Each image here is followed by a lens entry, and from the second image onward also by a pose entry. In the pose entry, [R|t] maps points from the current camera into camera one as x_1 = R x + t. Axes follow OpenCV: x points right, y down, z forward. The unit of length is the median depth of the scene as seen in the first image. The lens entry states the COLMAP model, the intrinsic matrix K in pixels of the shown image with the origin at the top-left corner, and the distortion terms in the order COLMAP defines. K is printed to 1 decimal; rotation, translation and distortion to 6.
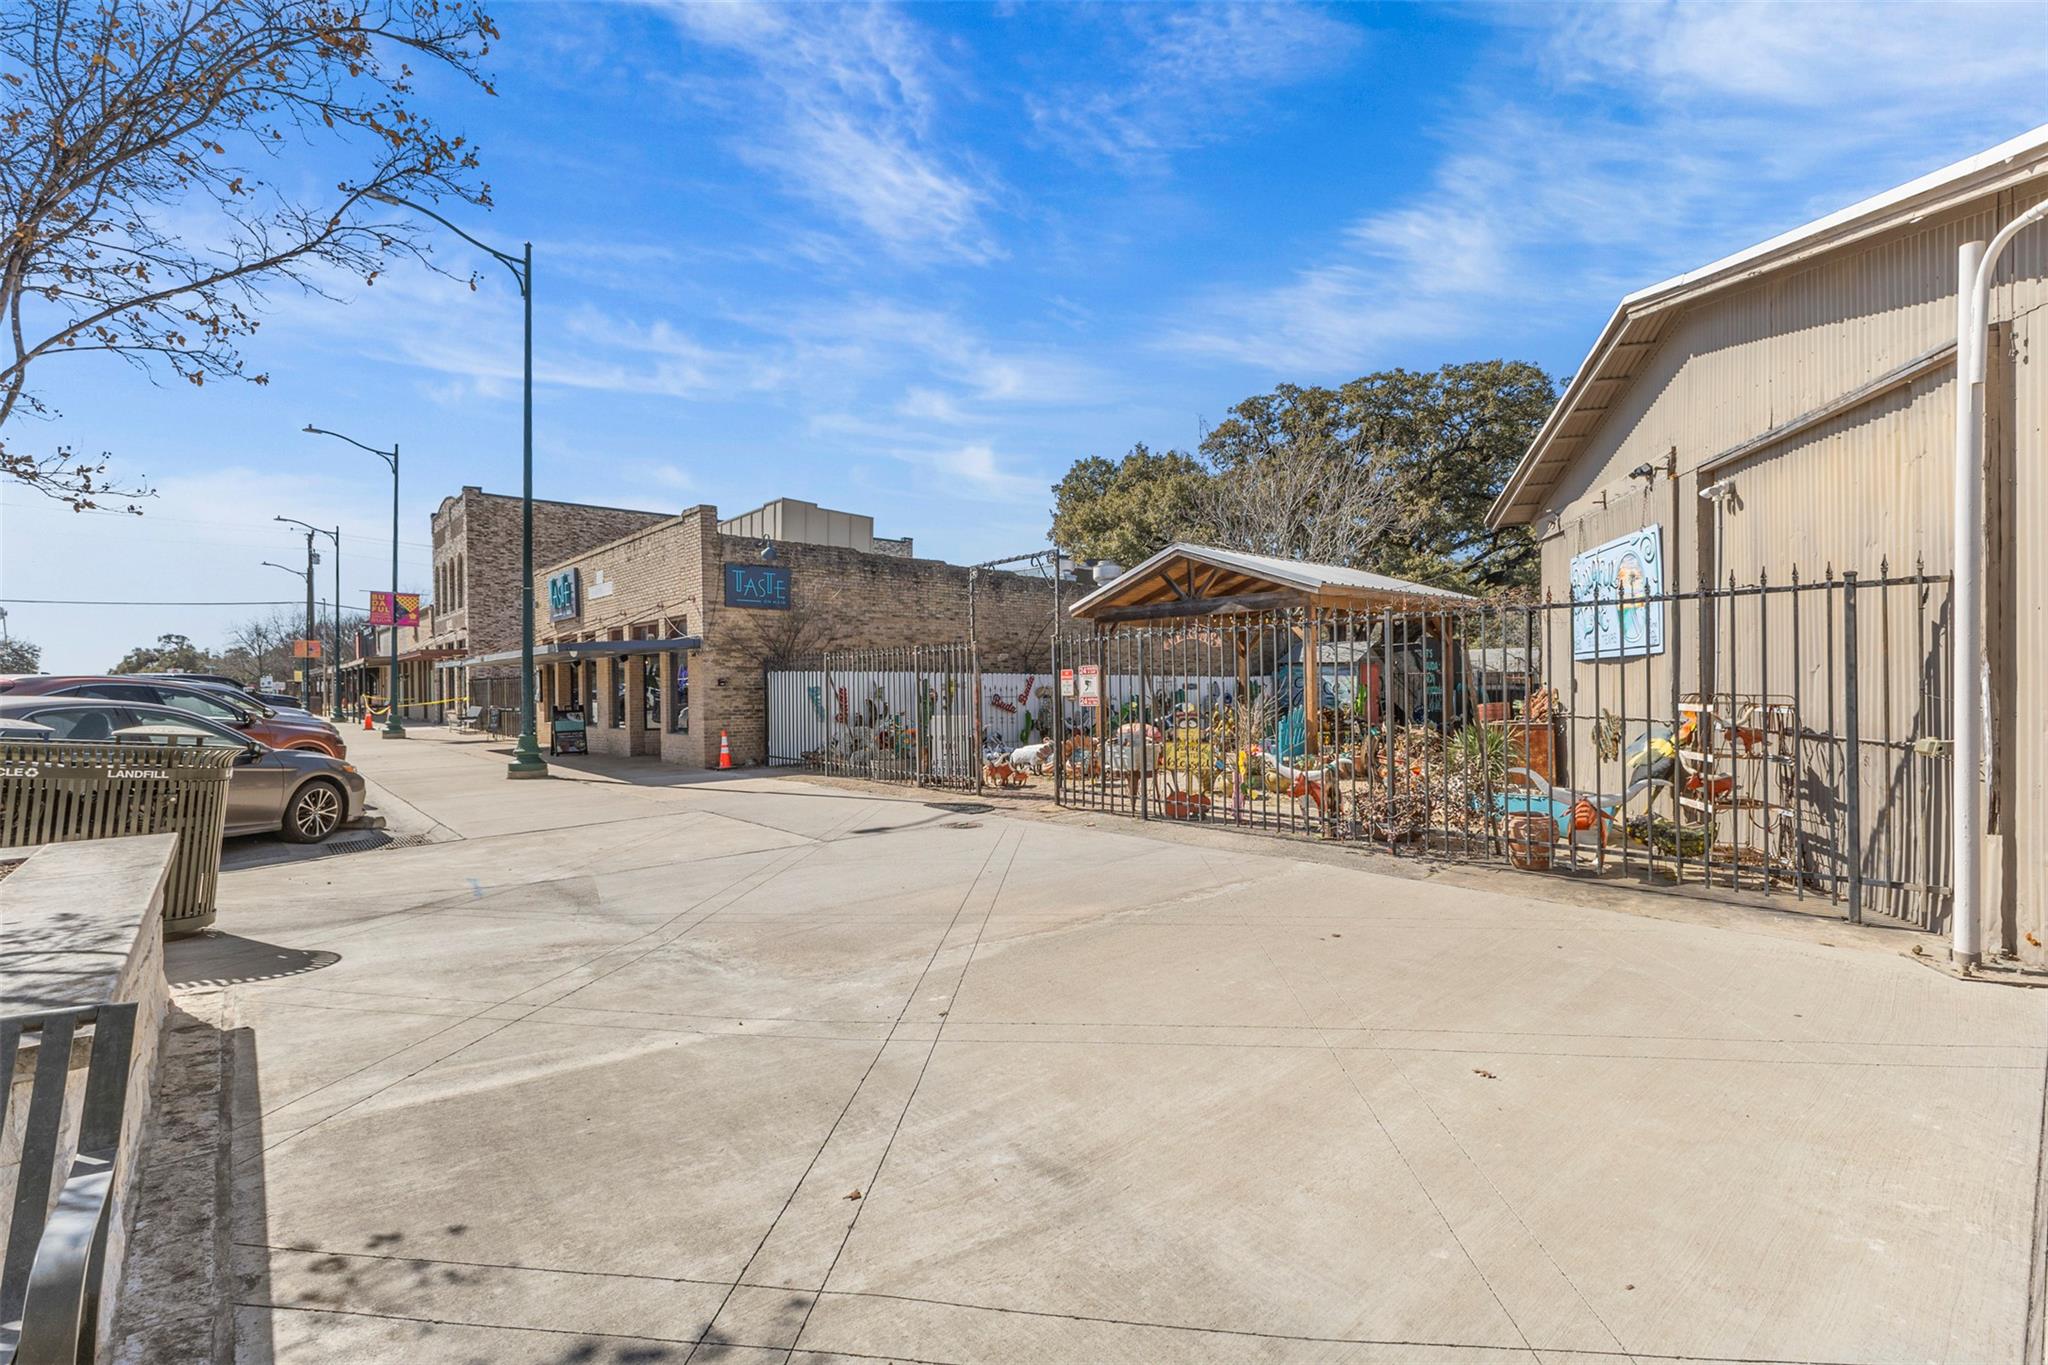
lens RADIAL K [[883.5, 0, 1019.5], [0, 883.5, 682.8], [0, 0, 1]] dist [0.000739, -0.000119]
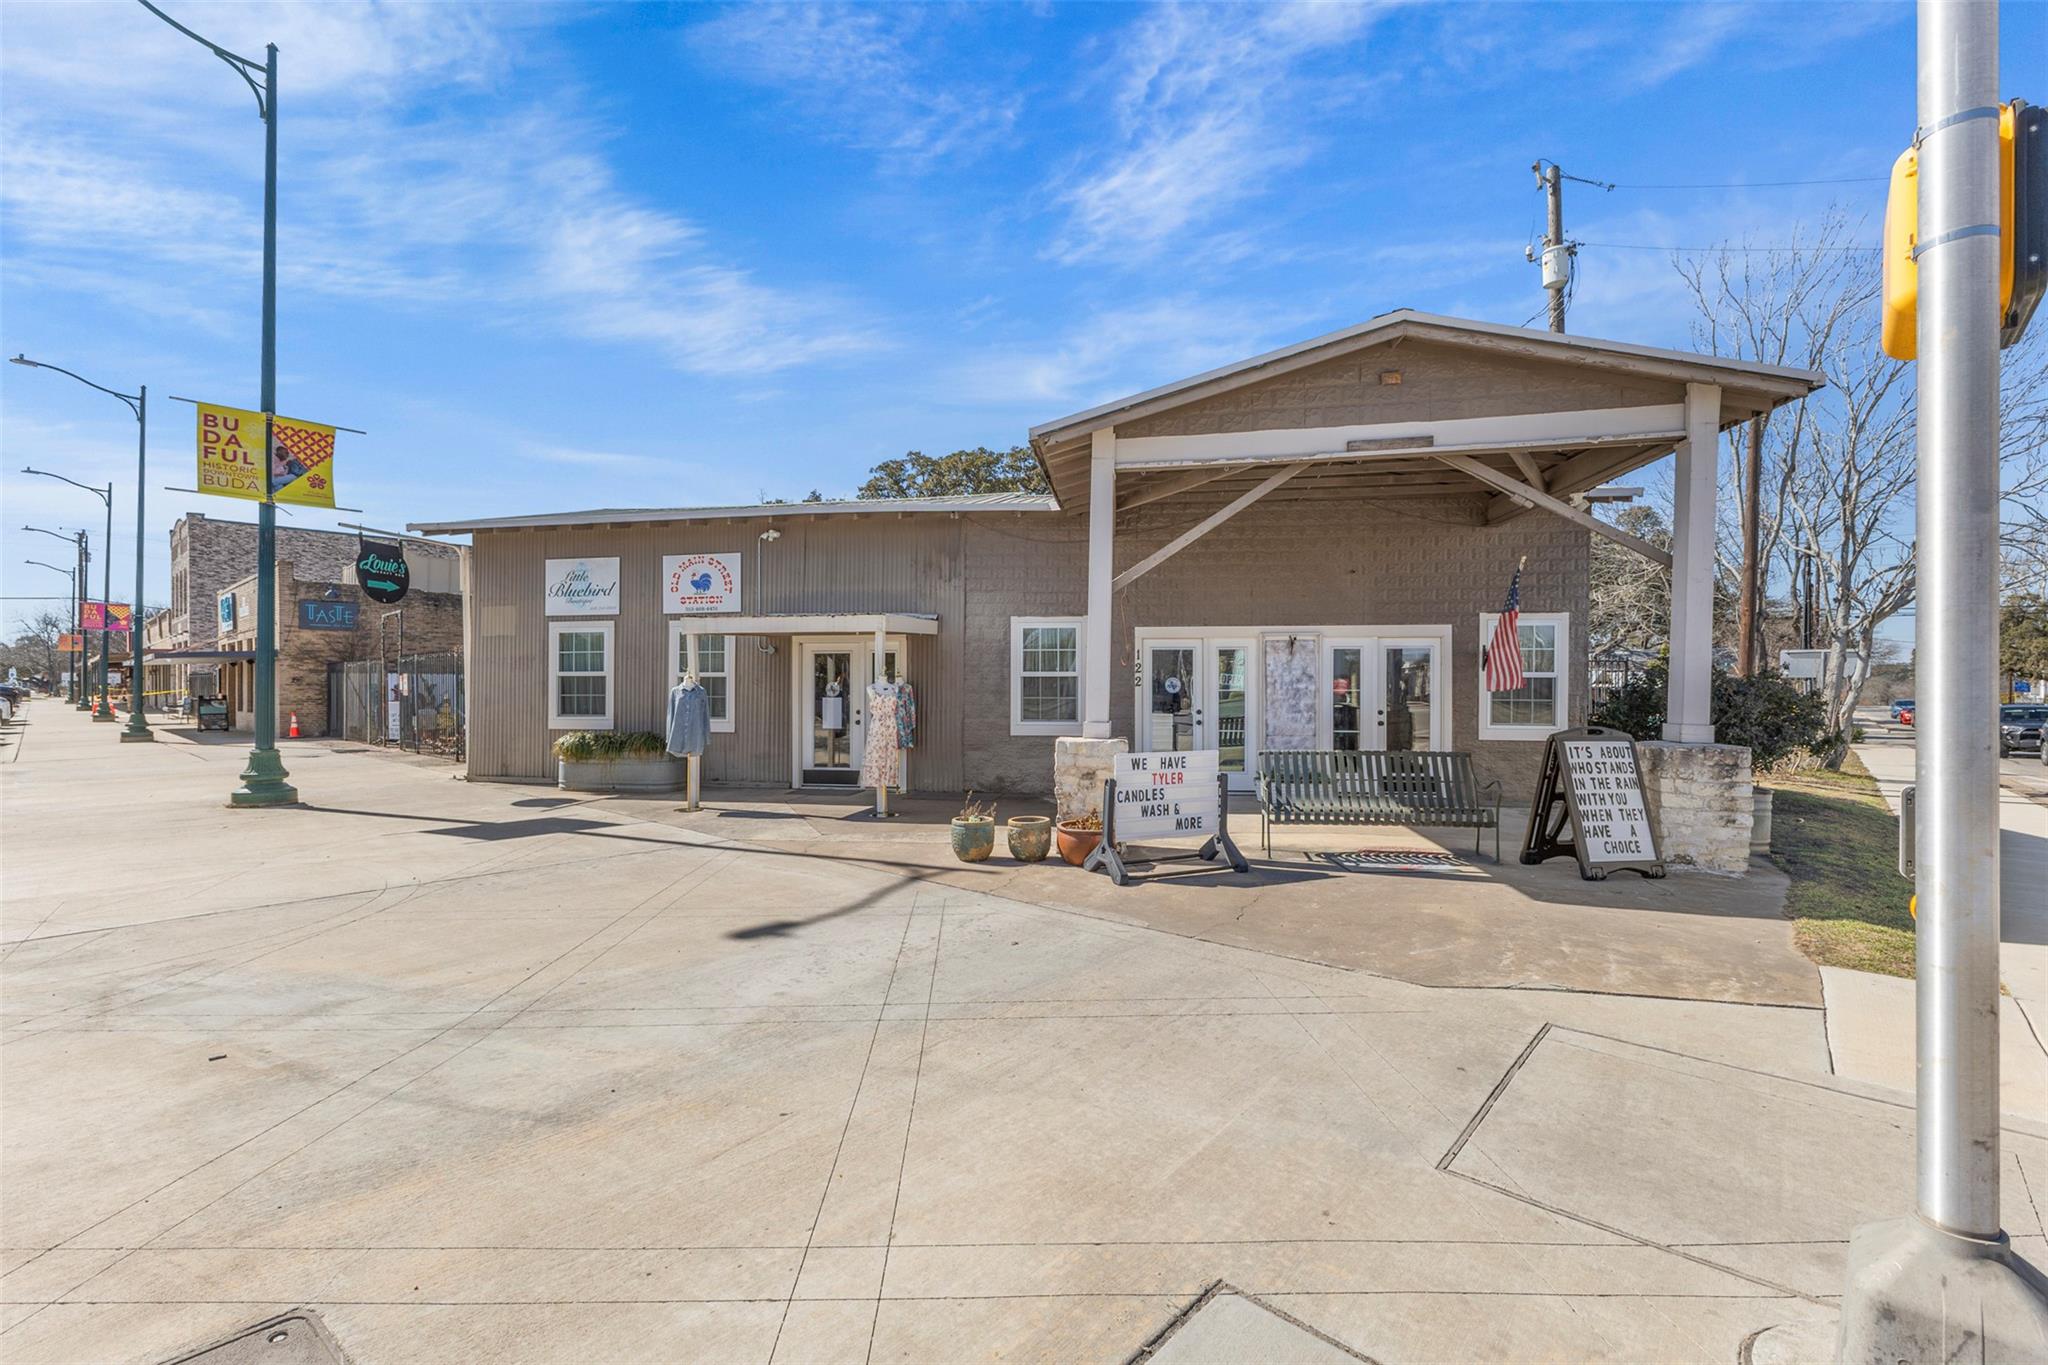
lens RADIAL K [[883.5, 0, 1030.8], [0, 883.5, 683.8], [0, 0, 1]] dist [0.000739, -0.000119]
pose [[0.993249, 0.014338, 0.115110, 0.707874], [-0.014066, 0.999896, -0.003174, -0.006715], [-0.115143, 0.001533, 0.993348, -0.607149]]
